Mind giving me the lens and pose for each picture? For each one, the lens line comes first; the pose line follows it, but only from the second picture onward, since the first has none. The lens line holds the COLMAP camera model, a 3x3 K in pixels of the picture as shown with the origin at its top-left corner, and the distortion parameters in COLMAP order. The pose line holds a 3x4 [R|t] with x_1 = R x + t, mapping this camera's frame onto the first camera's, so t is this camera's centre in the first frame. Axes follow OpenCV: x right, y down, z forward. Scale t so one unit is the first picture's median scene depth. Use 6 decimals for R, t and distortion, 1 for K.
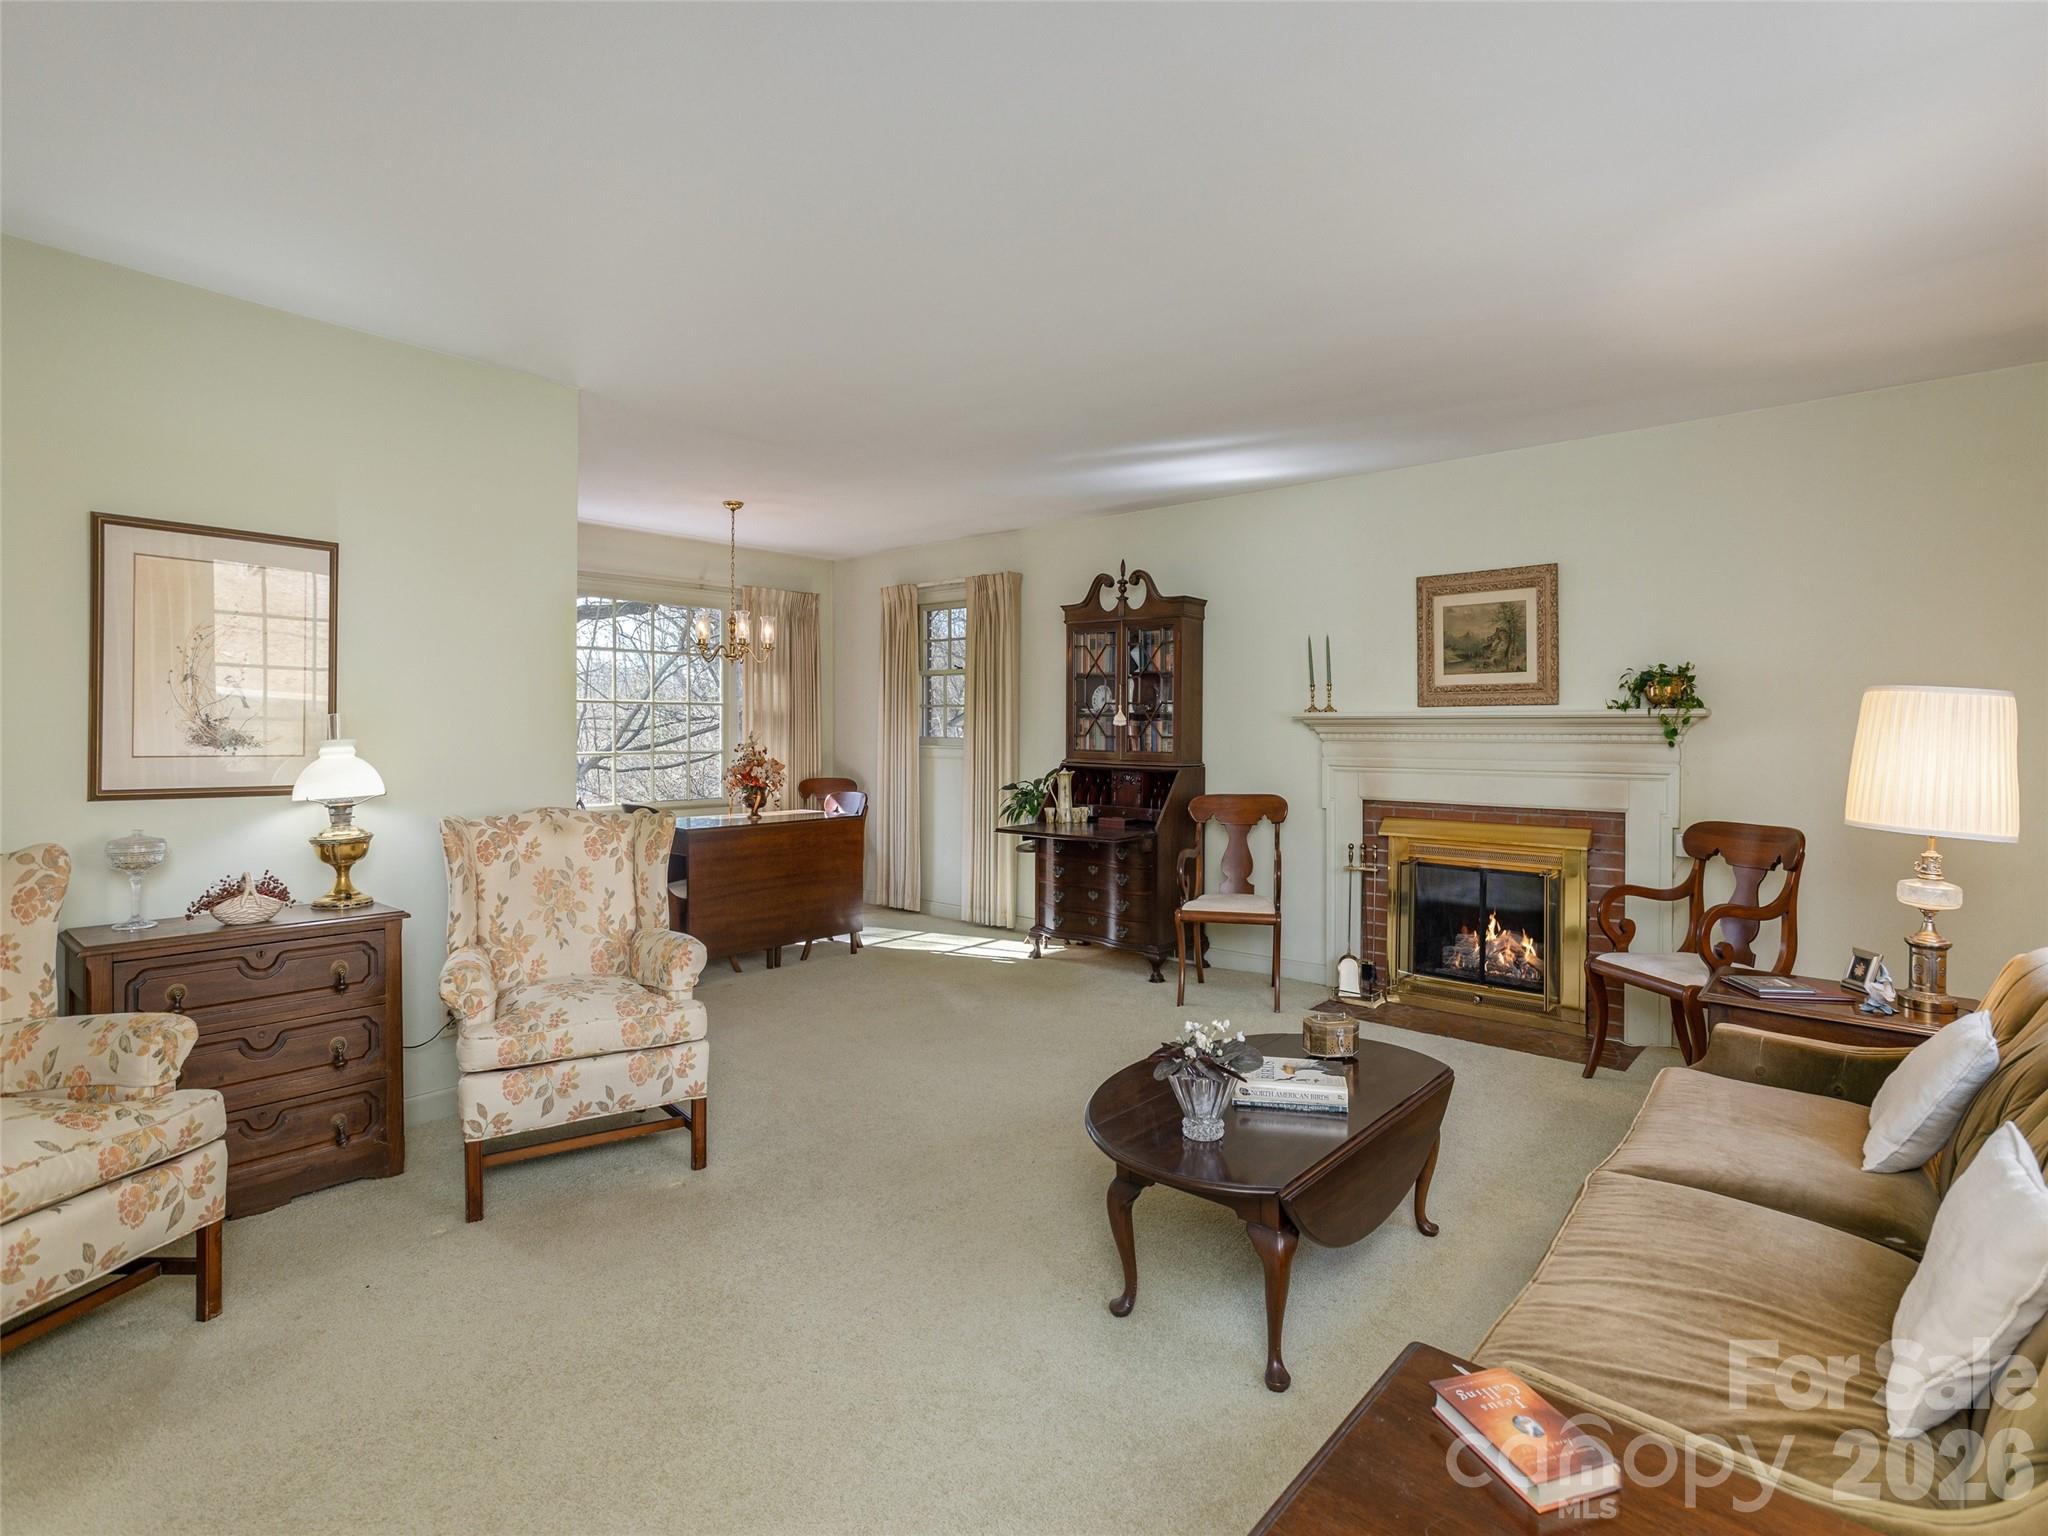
lens RADIAL K [[995.5, 0, 998.4], [0, 995.5, 711.9], [0, 0, 1]] dist [-0.014585, 0.010710]
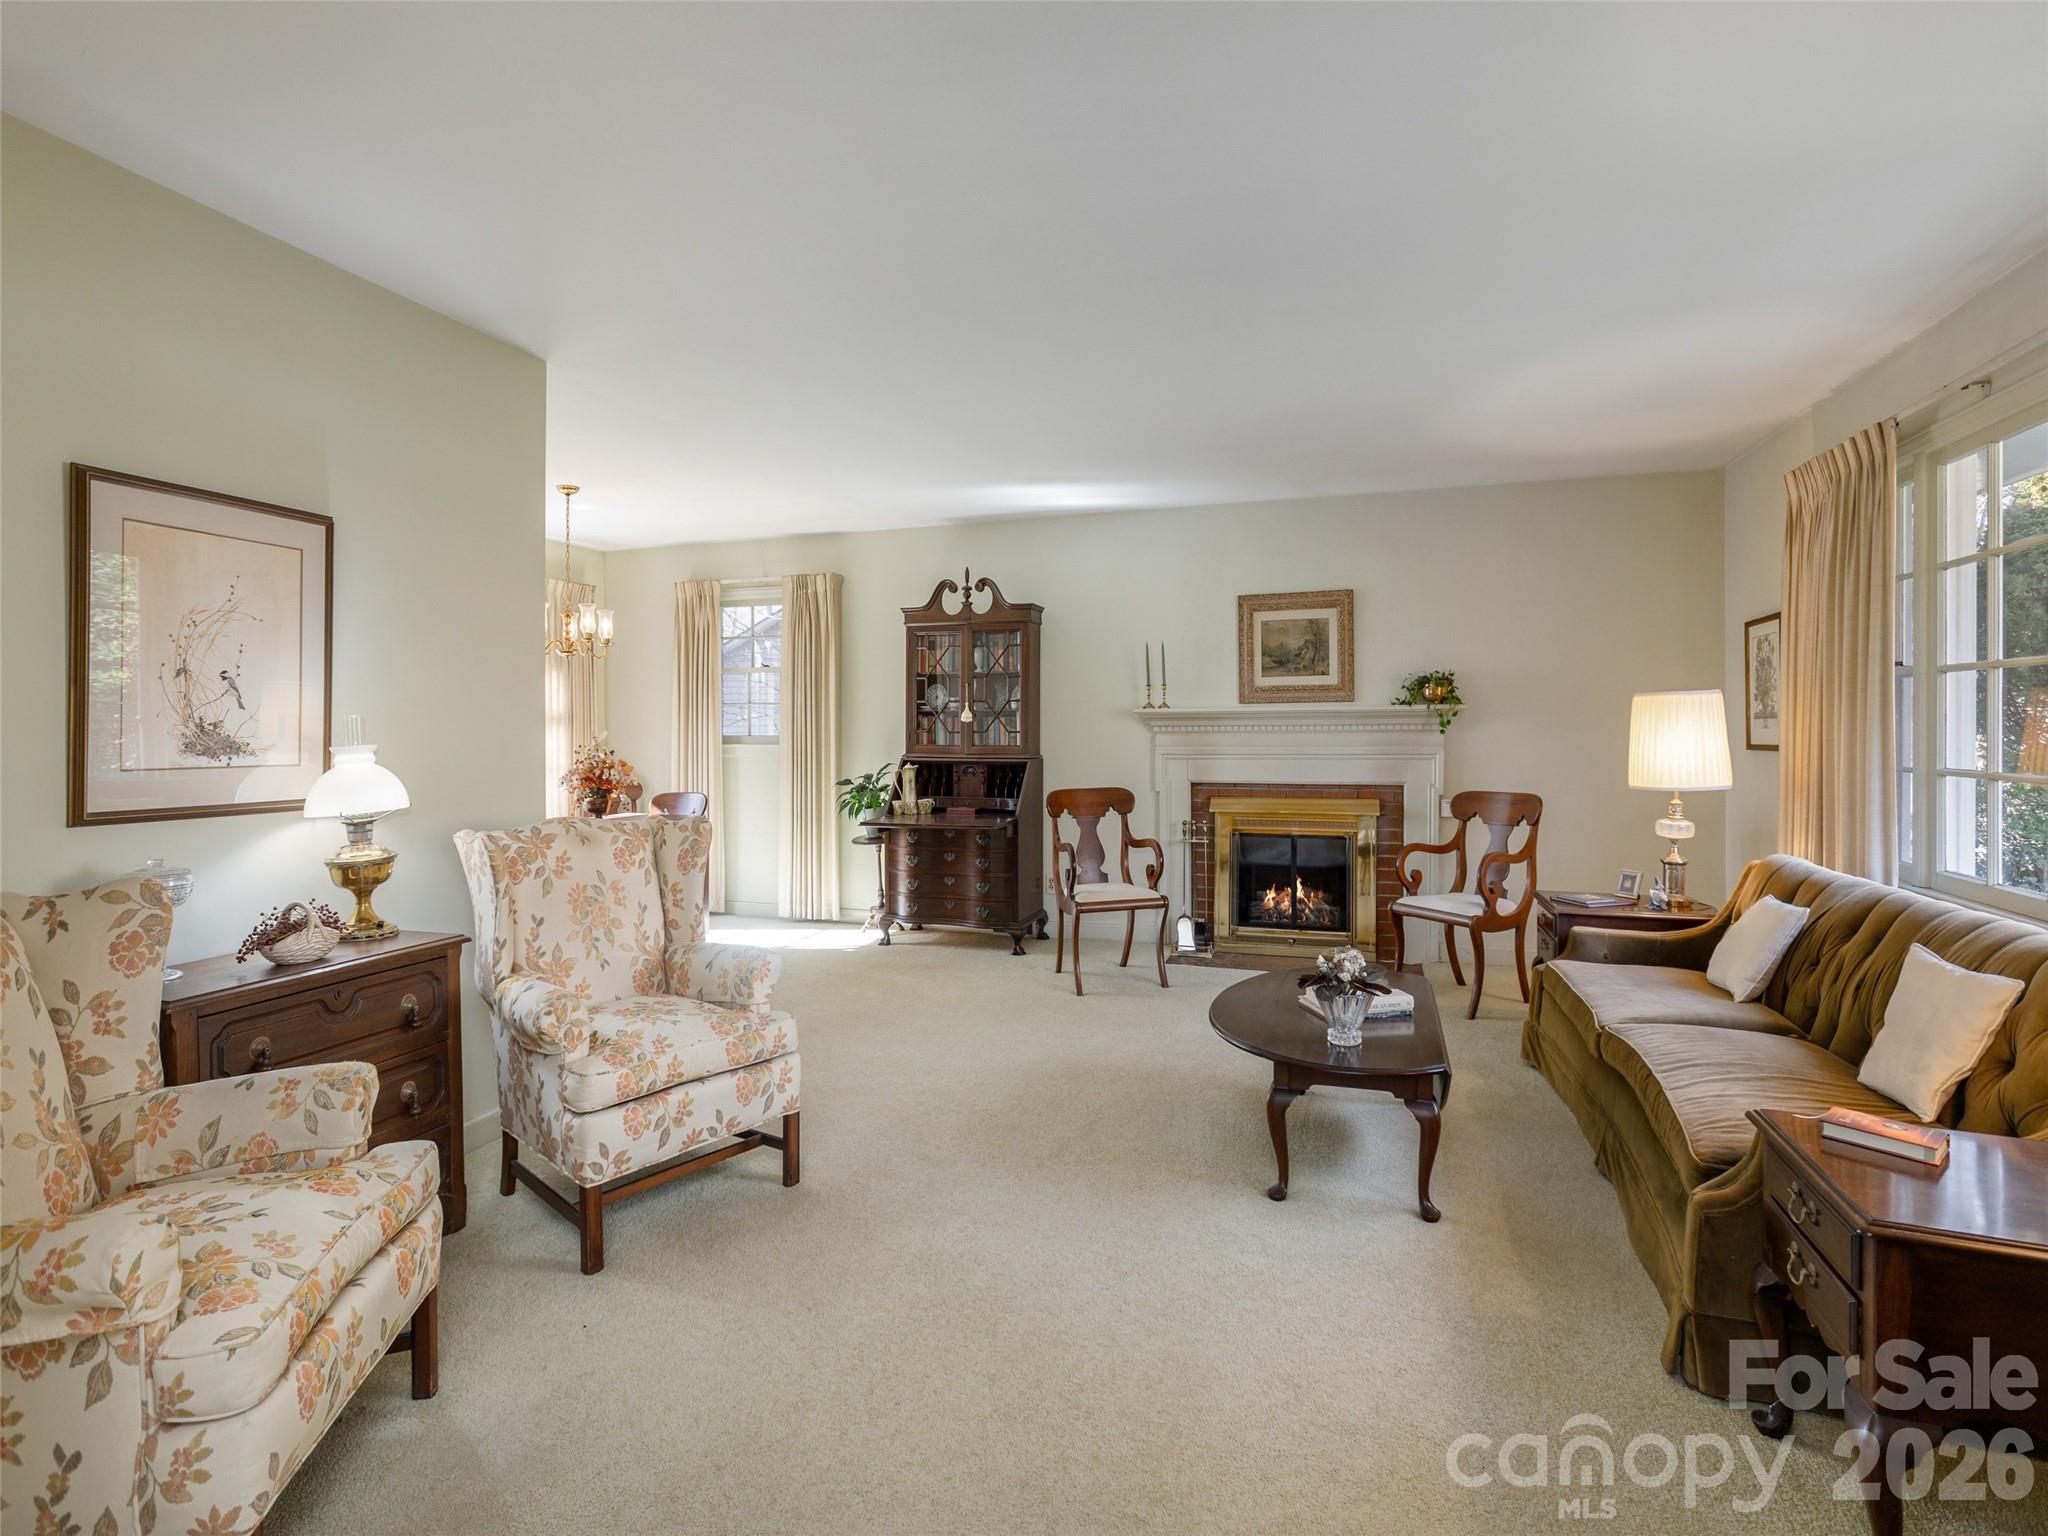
lens RADIAL K [[995.5, 0, 971.5], [0, 995.5, 723.0], [0, 0, 1]] dist [-0.014585, 0.010710]
pose [[0.931801, -0.009866, 0.362835, -0.377646], [0.004850, 0.999880, 0.014732, -0.001374], [-0.362936, -0.011968, 0.931737, -0.001336]]
